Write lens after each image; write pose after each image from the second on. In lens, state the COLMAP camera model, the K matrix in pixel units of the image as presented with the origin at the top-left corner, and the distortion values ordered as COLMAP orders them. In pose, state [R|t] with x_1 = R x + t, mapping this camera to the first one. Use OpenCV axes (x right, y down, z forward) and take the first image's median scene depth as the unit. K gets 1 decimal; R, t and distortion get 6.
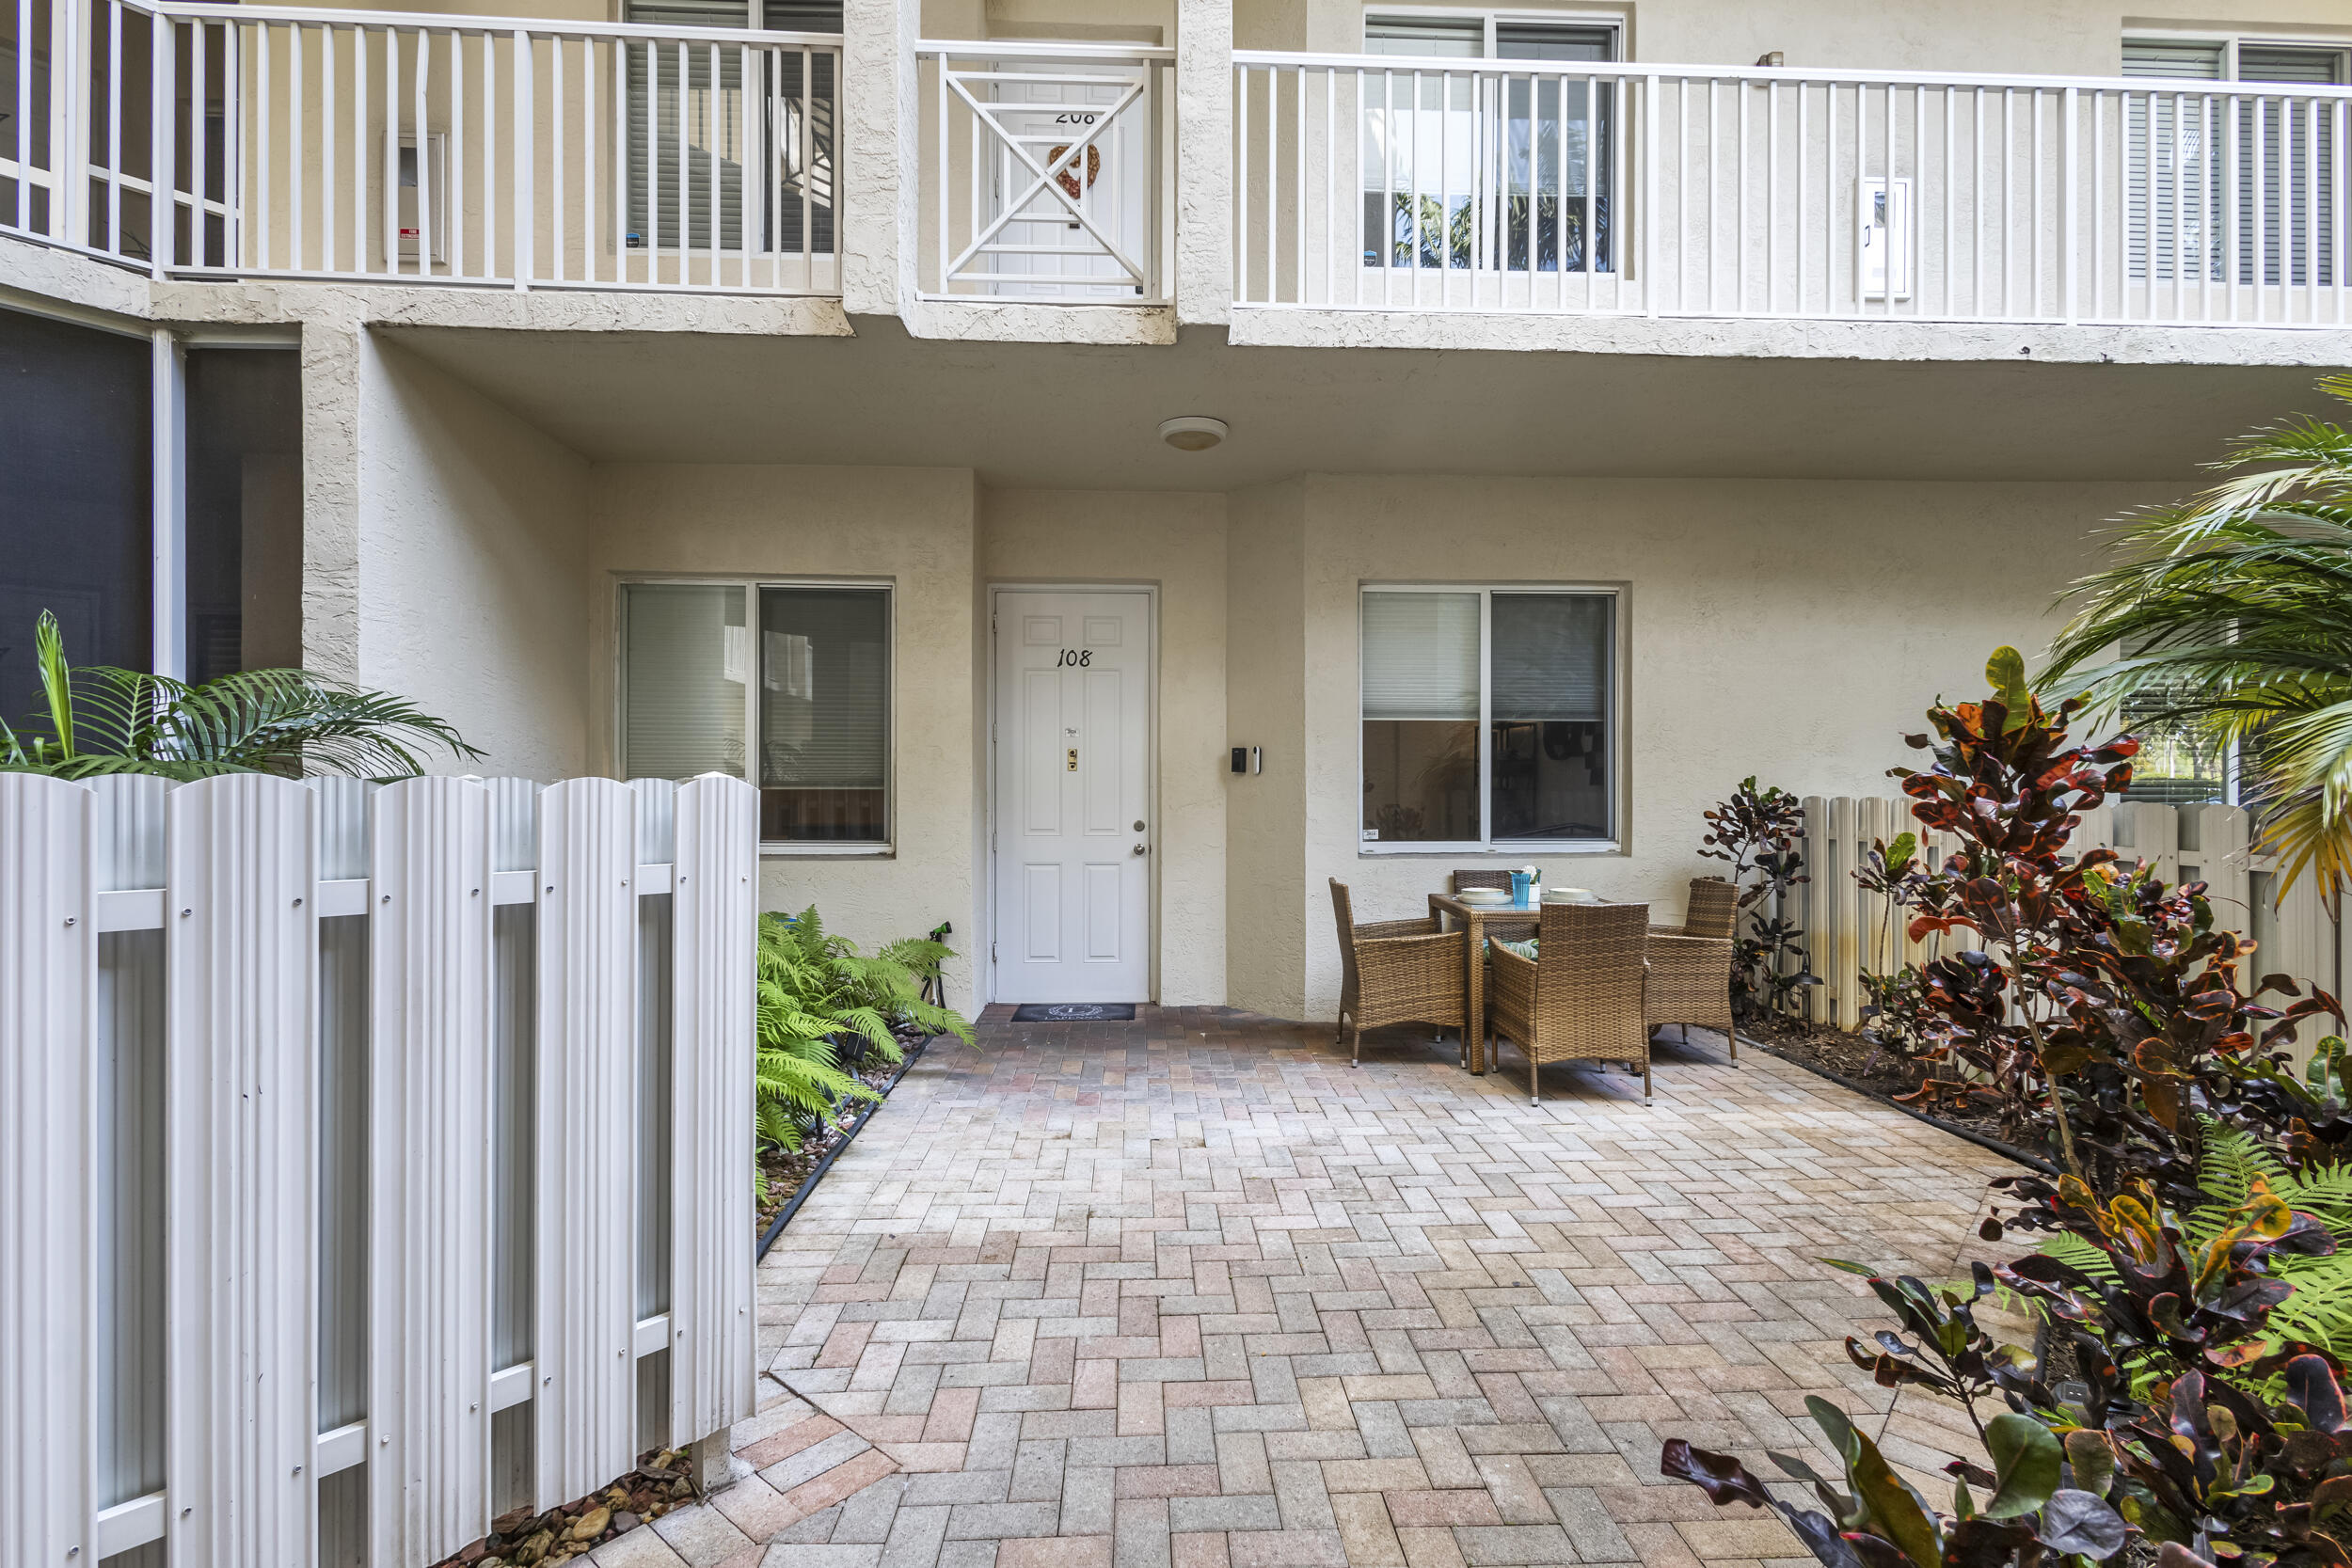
lens RADIAL K [[1087.8, 0, 1167.5], [0, 1087.8, 781.1], [0, 0, 1]] dist [0.008043, -0.001893]
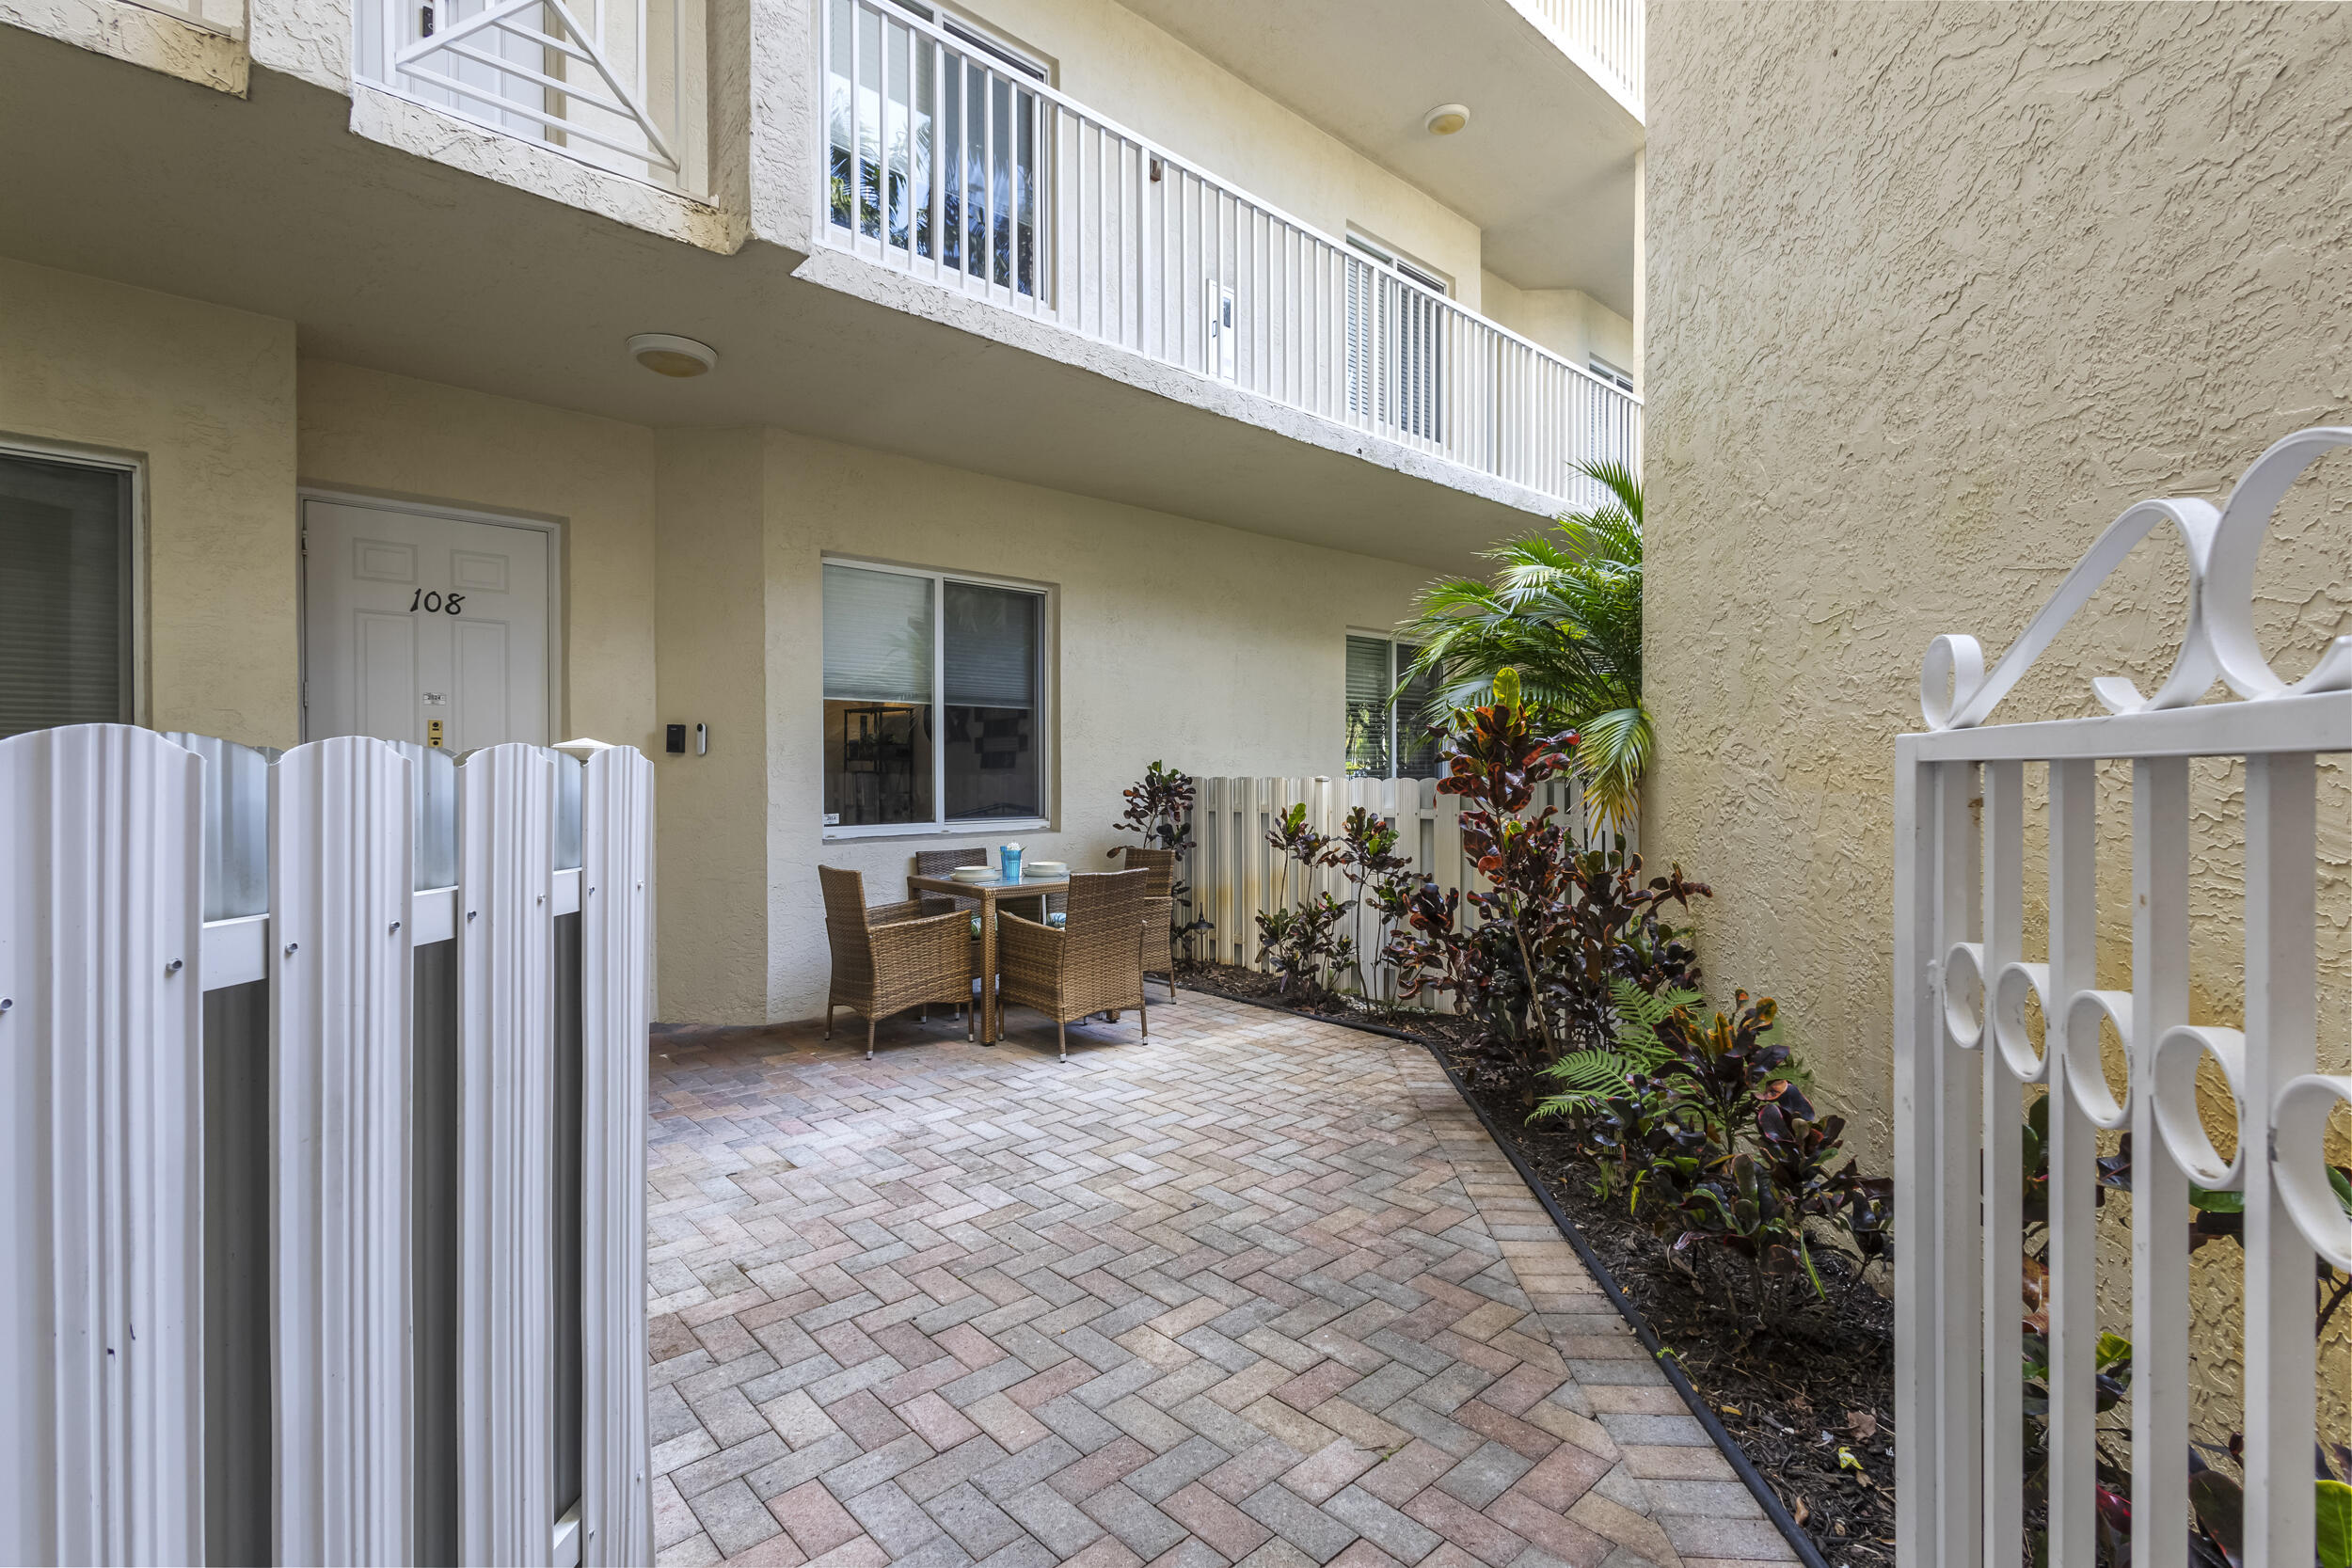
lens RADIAL K [[1087.8, 0, 1189.3], [0, 1087.8, 777.0], [0, 0, 1]] dist [0.008043, -0.001893]
pose [[0.758031, -0.004543, 0.652203, -0.253642], [-0.001390, 0.999962, 0.008582, 0.004438], [-0.652217, -0.007412, 0.757996, 0.091003]]
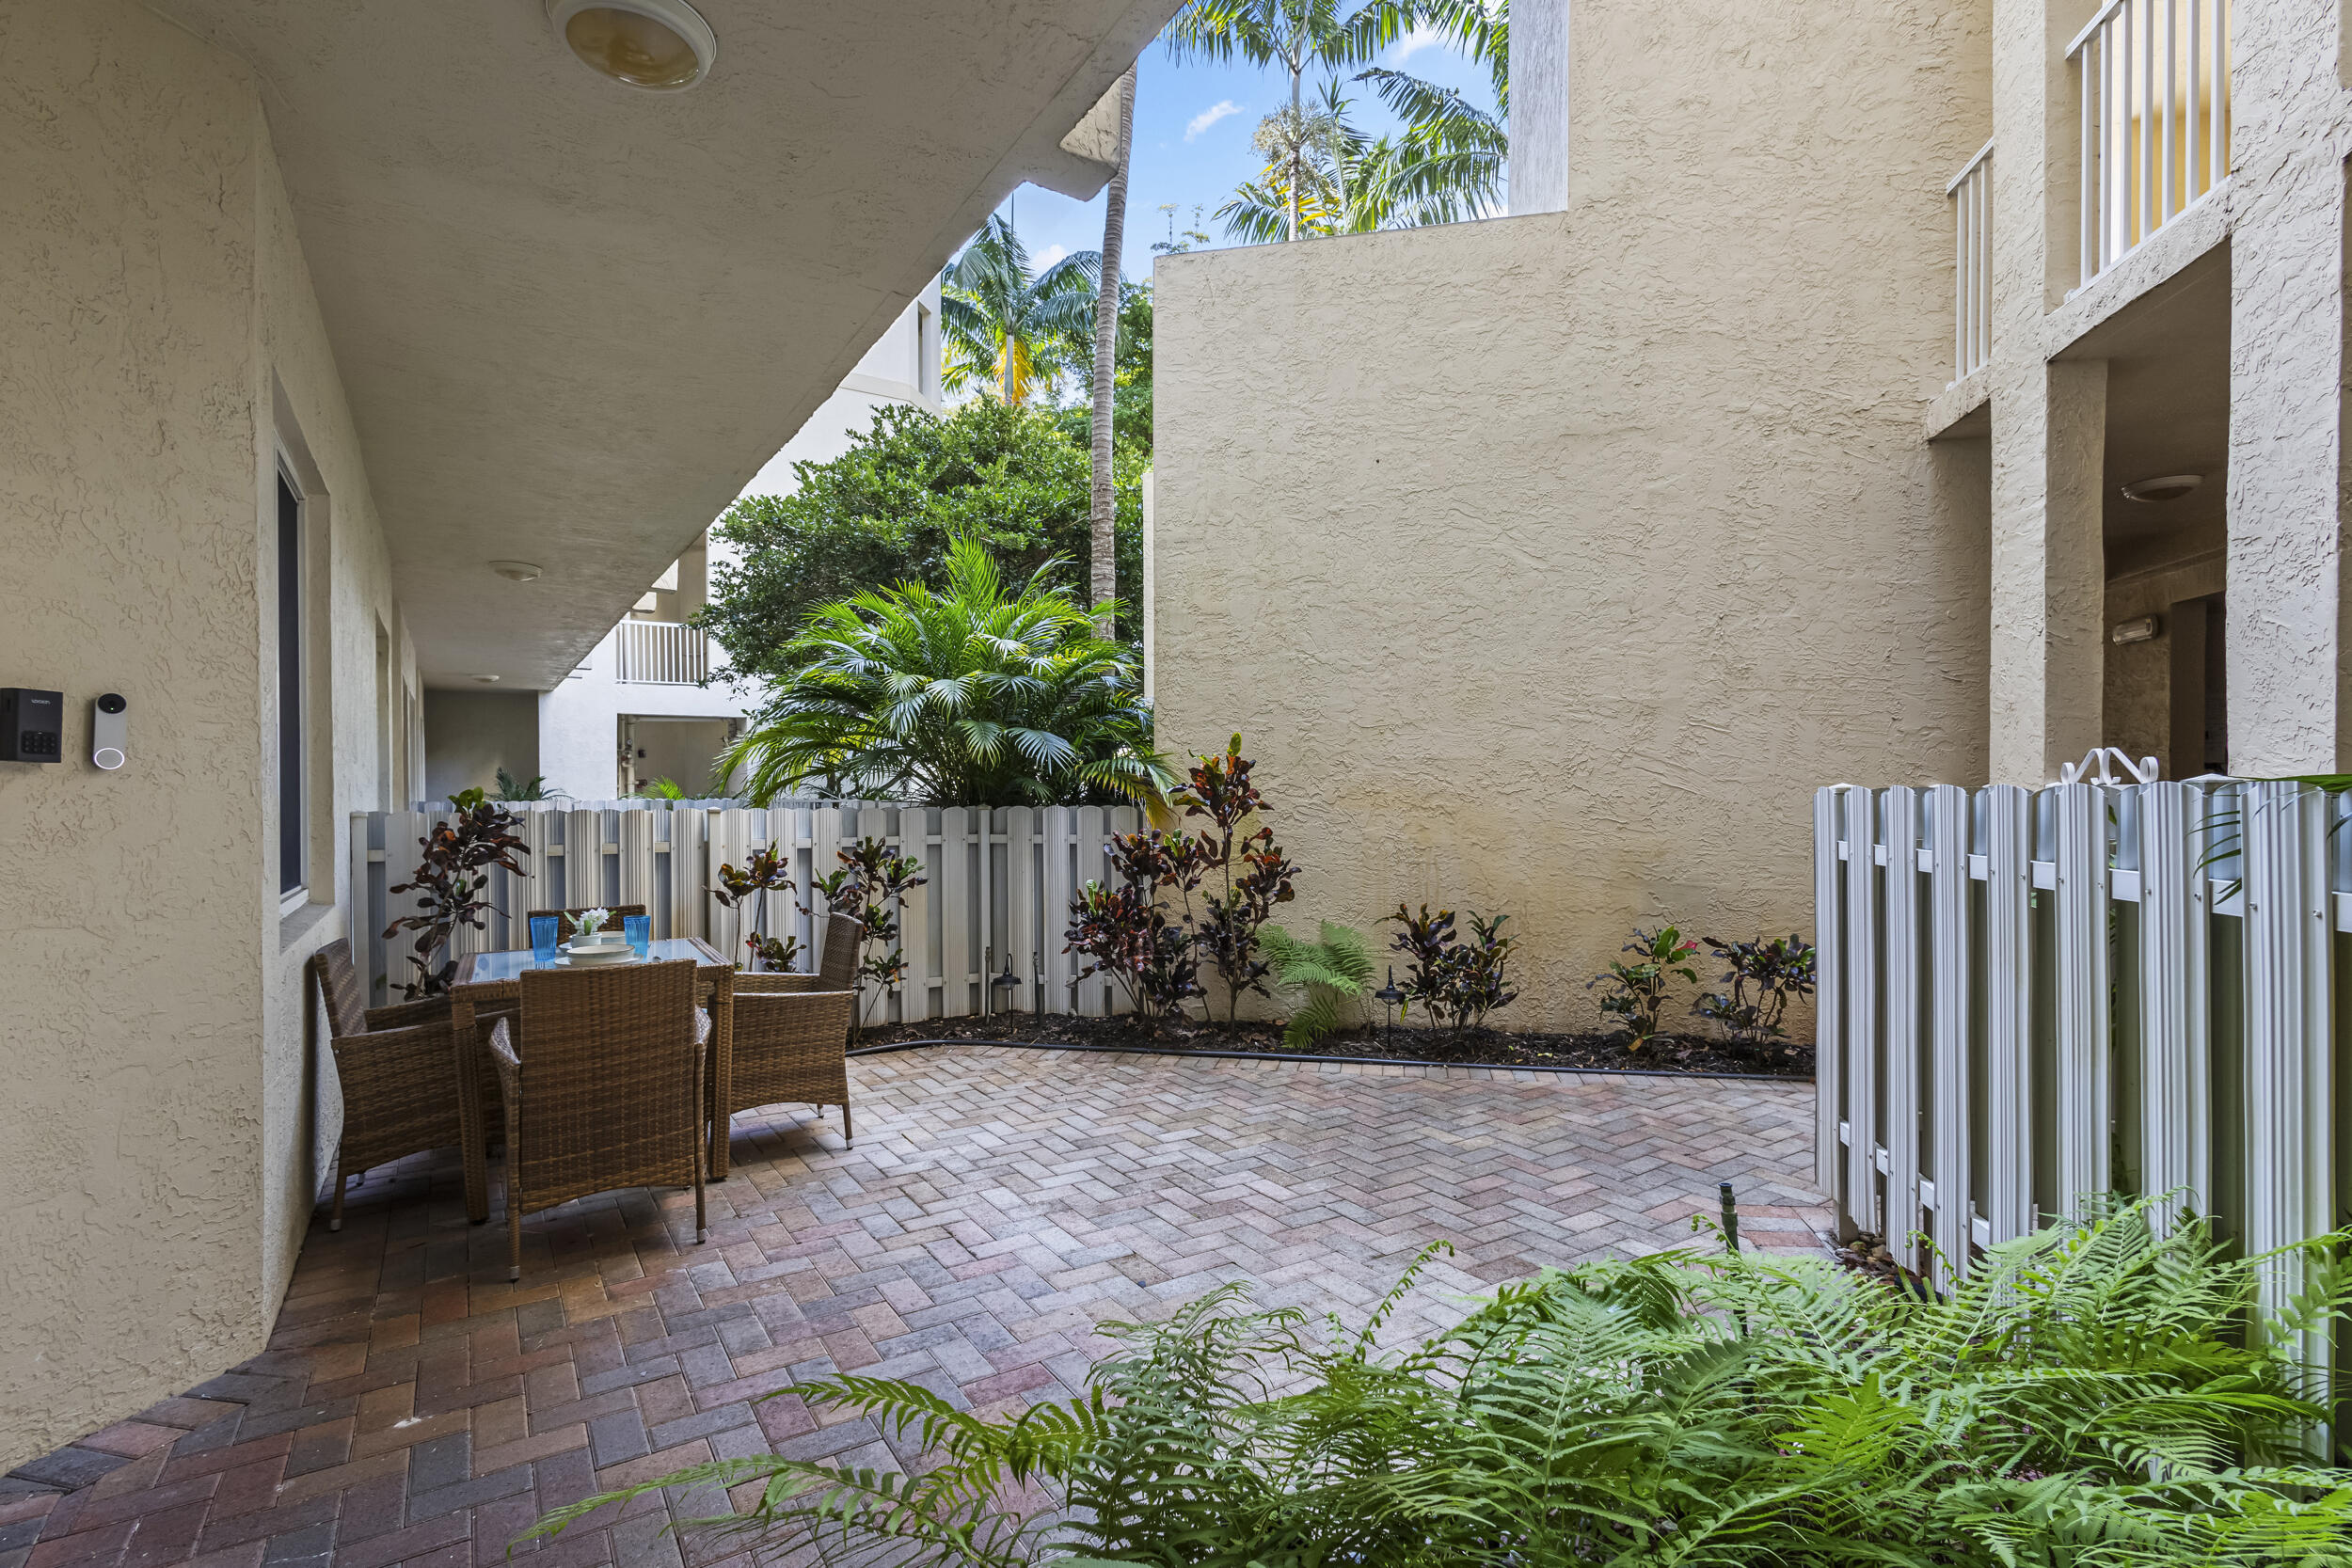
lens RADIAL K [[1087.8, 0, 1190.5], [0, 1087.8, 794.3], [0, 0, 1]] dist [0.008043, -0.001893]
pose [[-0.527274, 0.002371, 0.849692, -0.550463], [0.001899, 0.999997, -0.001611, 0.001983], [-0.849693, 0.000764, -0.527276, 1.149526]]
